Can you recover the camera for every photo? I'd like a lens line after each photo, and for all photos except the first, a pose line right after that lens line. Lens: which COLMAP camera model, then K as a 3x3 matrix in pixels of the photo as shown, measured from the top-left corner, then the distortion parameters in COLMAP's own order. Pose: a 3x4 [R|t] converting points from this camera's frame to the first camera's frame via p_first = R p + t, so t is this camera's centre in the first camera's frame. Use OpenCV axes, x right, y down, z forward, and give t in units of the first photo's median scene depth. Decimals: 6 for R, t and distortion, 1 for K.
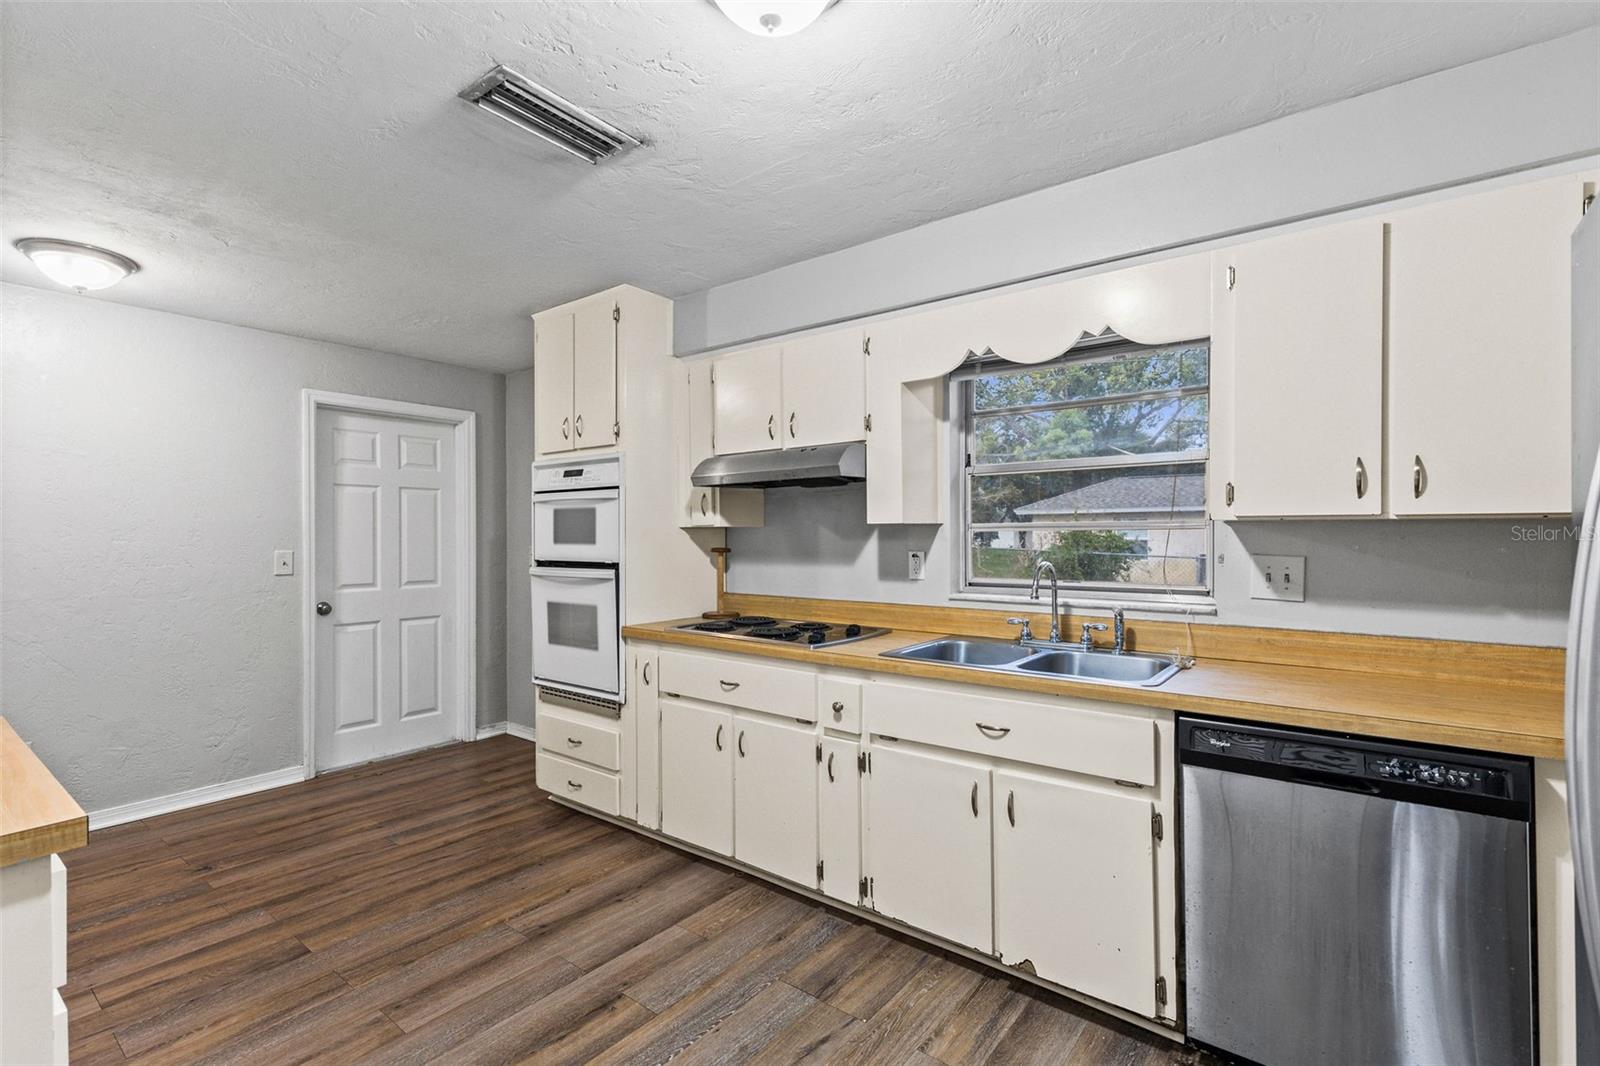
lens RADIAL K [[727.1, 0, 800.0], [0, 727.1, 533.0], [0, 0, 1]] dist [0.004561, 0.000189]
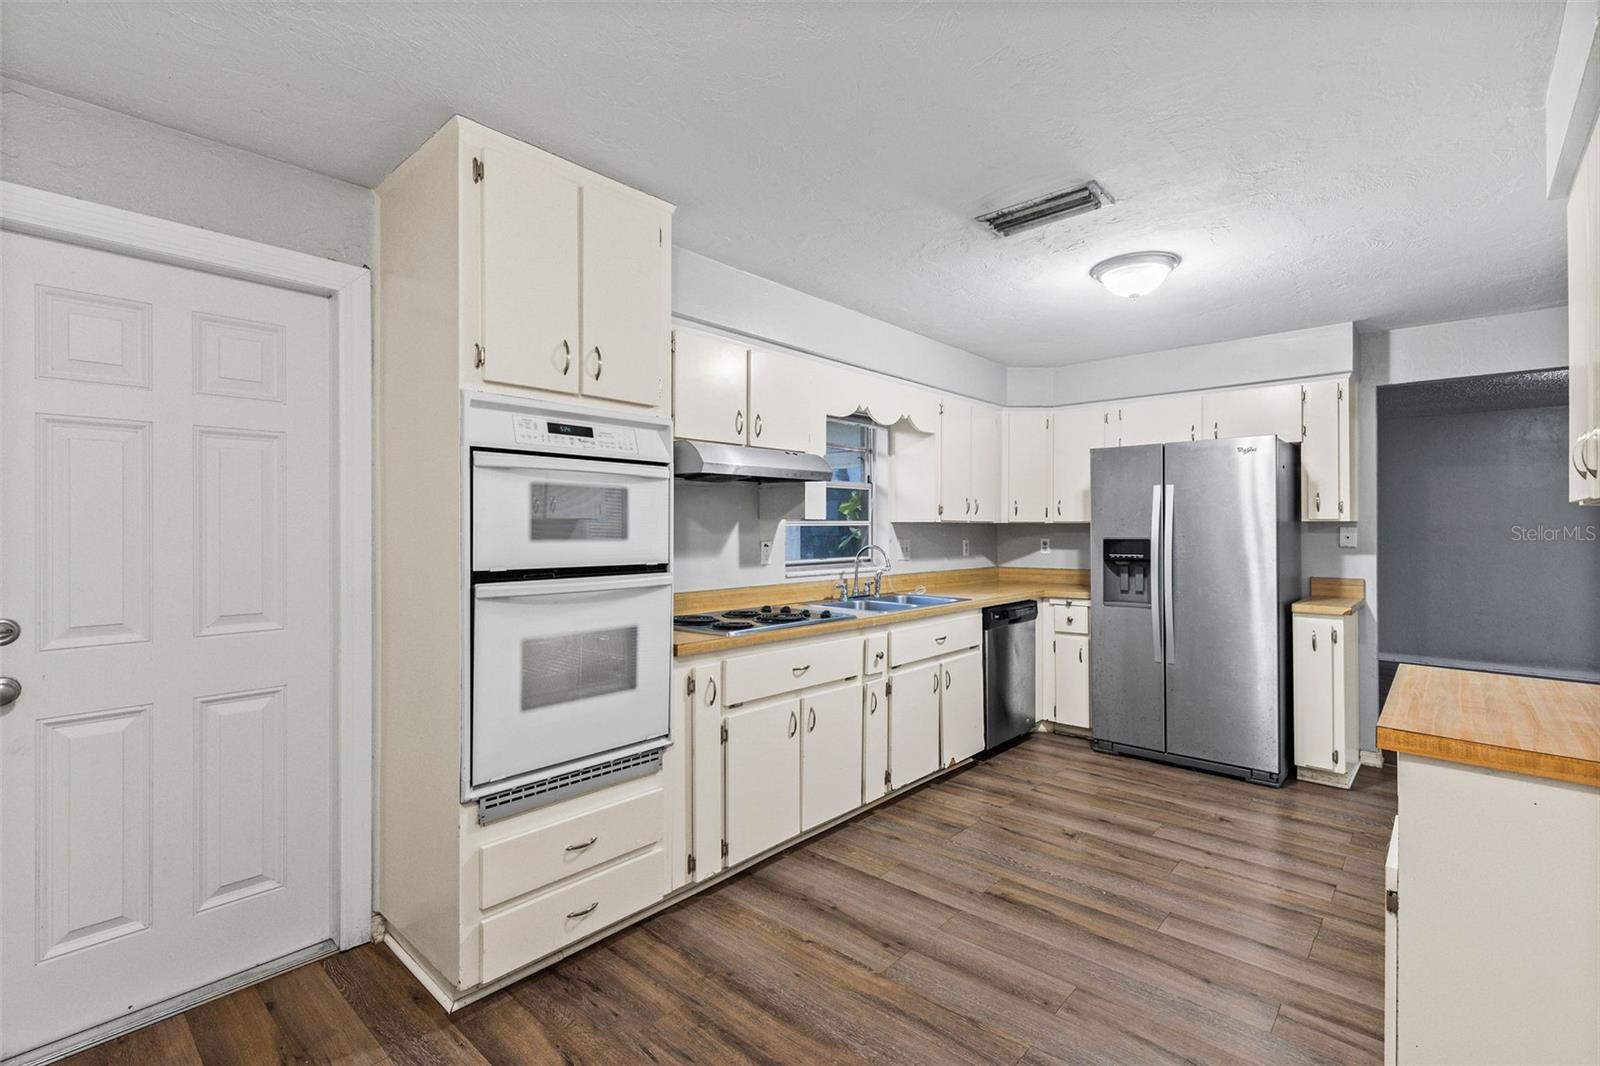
lens RADIAL K [[719.1, 0, 801.2], [0, 719.1, 520.2], [0, 0, 1]] dist [0.002811, -0.000132]
pose [[0.072806, 0.015256, 0.997229, -0.983069], [-0.004321, 0.999878, -0.014981, 0.006605], [-0.997337, -0.003218, 0.072863, 0.795319]]
